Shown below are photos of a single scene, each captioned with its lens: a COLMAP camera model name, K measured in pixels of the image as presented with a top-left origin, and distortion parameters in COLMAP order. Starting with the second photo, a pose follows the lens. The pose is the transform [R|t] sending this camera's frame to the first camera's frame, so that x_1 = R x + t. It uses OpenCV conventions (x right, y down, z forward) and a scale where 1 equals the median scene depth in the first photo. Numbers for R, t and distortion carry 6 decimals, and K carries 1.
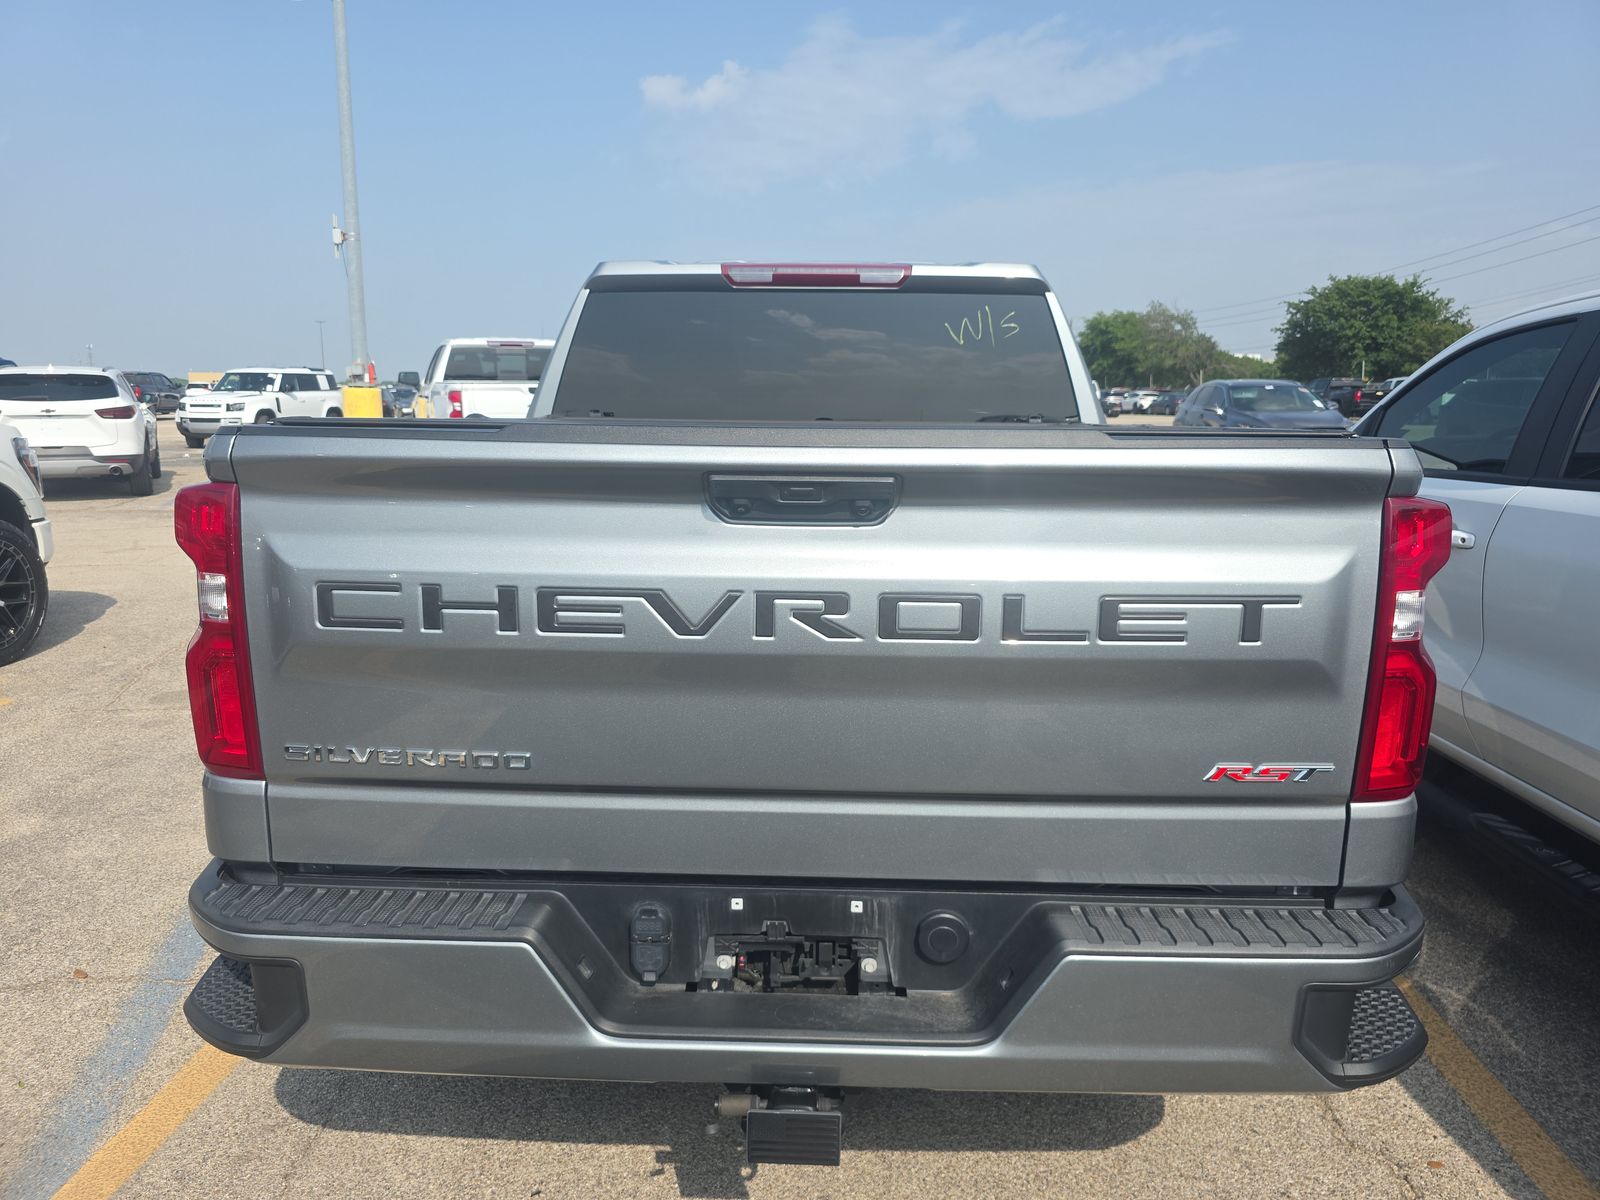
lens RADIAL K [[1087.6, 0, 790.6], [0, 1087.6, 589.3], [0, 0, 1]] dist [0.002510, -0.002781]
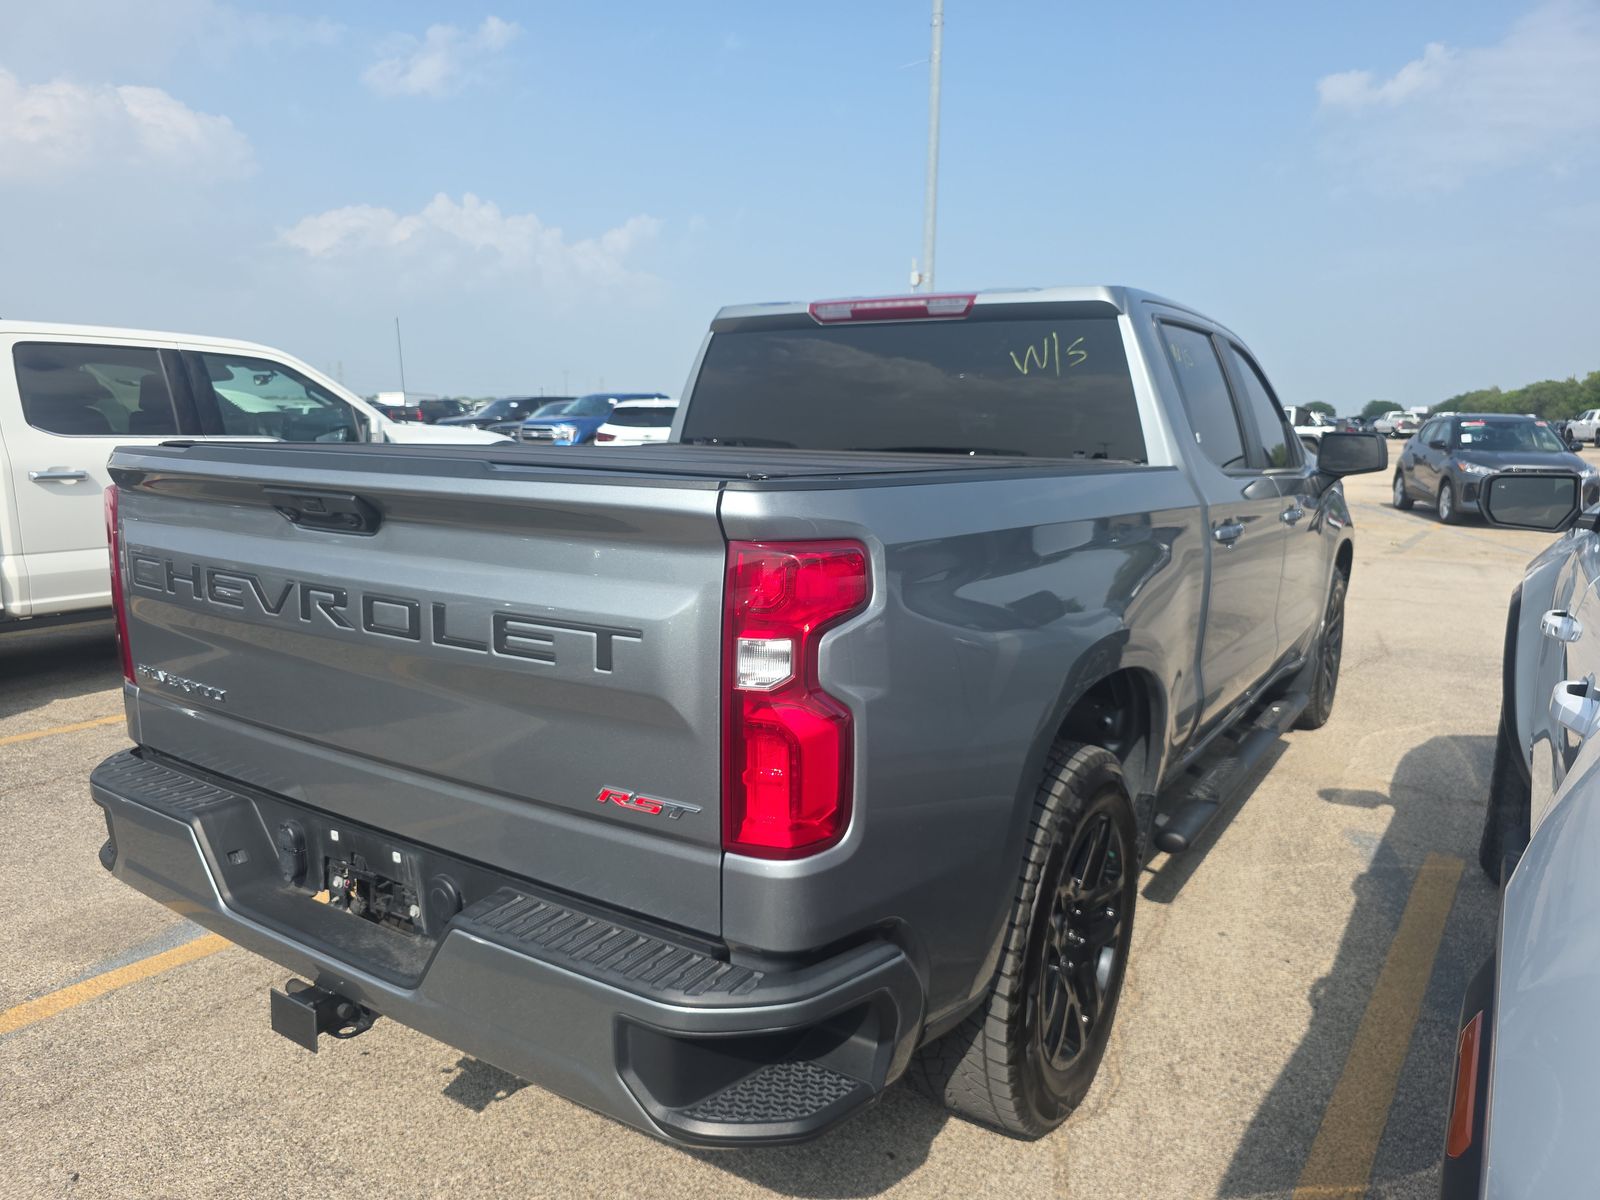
lens RADIAL K [[1080.2, 0, 800.0], [0, 1080.2, 600.0], [0, 0, 1]] dist [0.005858, -0.000472]
pose [[0.860104, 0.086974, -0.502649, 0.488655], [-0.093705, 0.995529, 0.011915, -0.021115], [0.501438, 0.036852, 0.864409, 0.090955]]
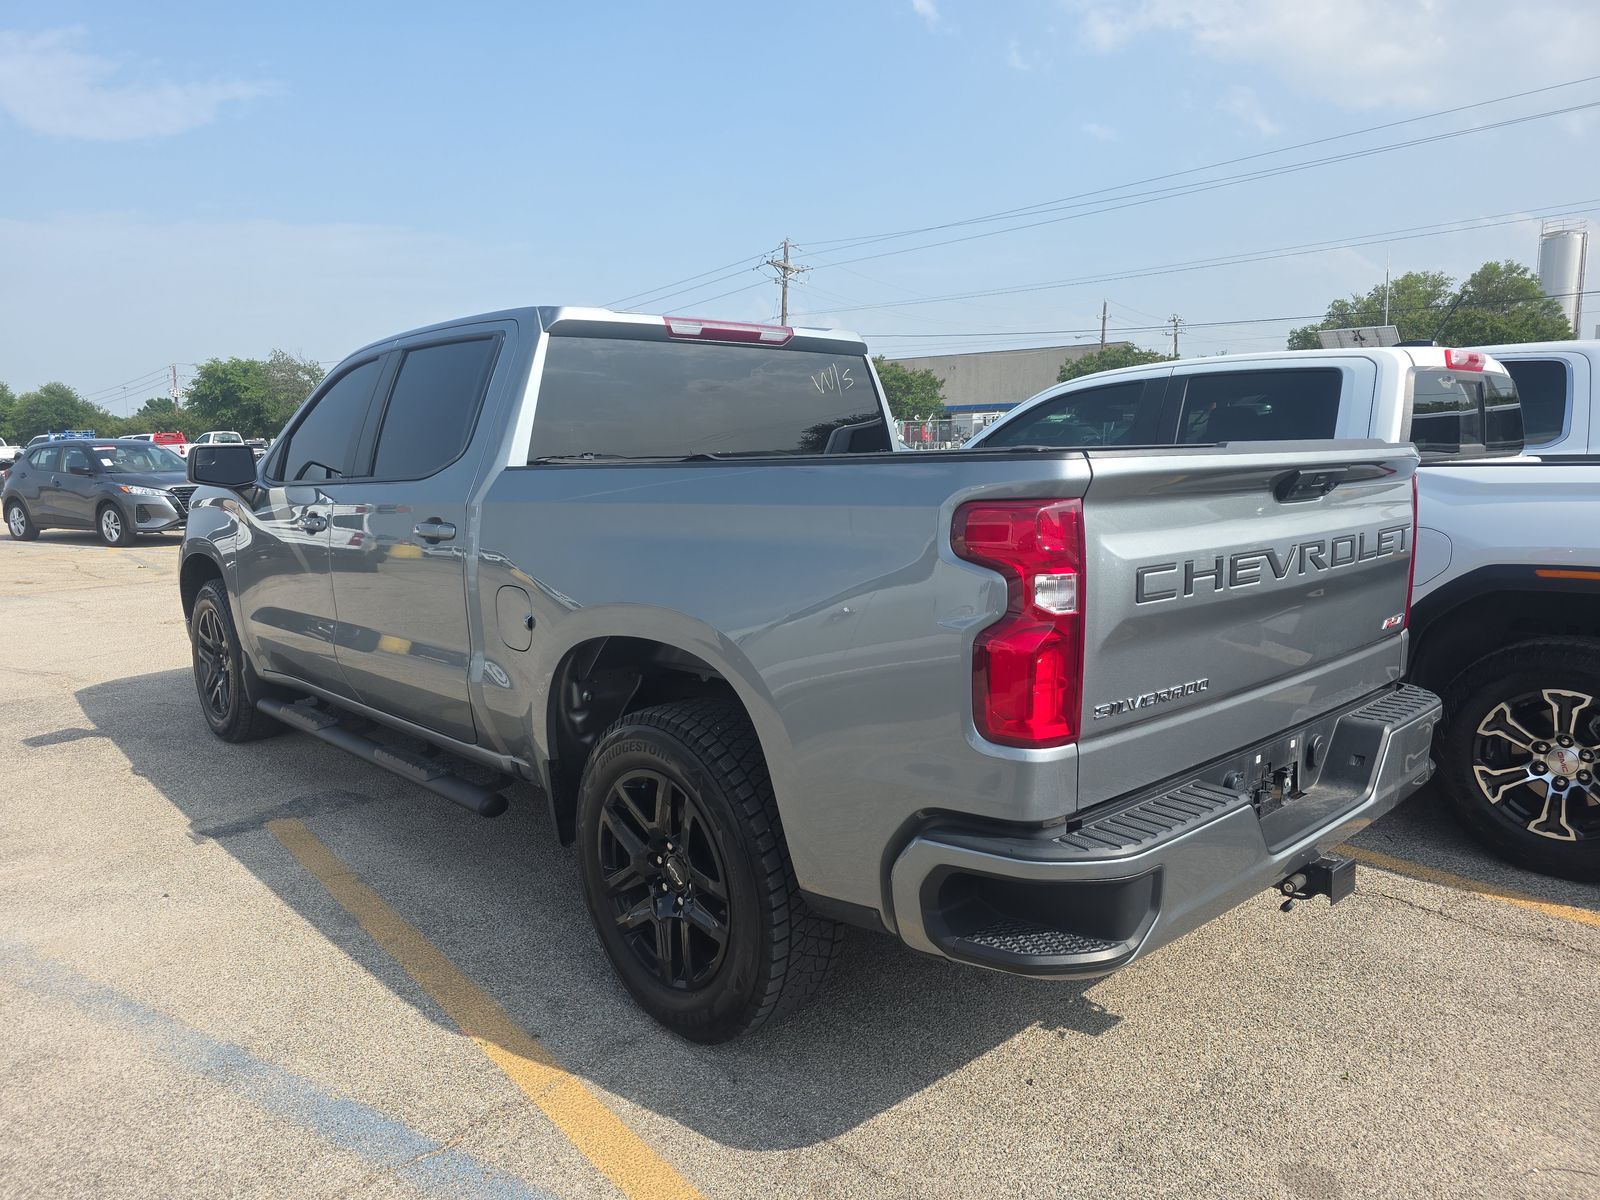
lens RADIAL K [[1053.4, 0, 800.0], [0, 1053.4, 600.0], [0, 0, 1]] dist [0.053046, -0.000461]
pose [[0.723078, -0.119879, 0.680284, -0.719572], [0.141784, 0.989614, 0.023686, -0.025564], [-0.676058, 0.079327, 0.732566, 0.160854]]
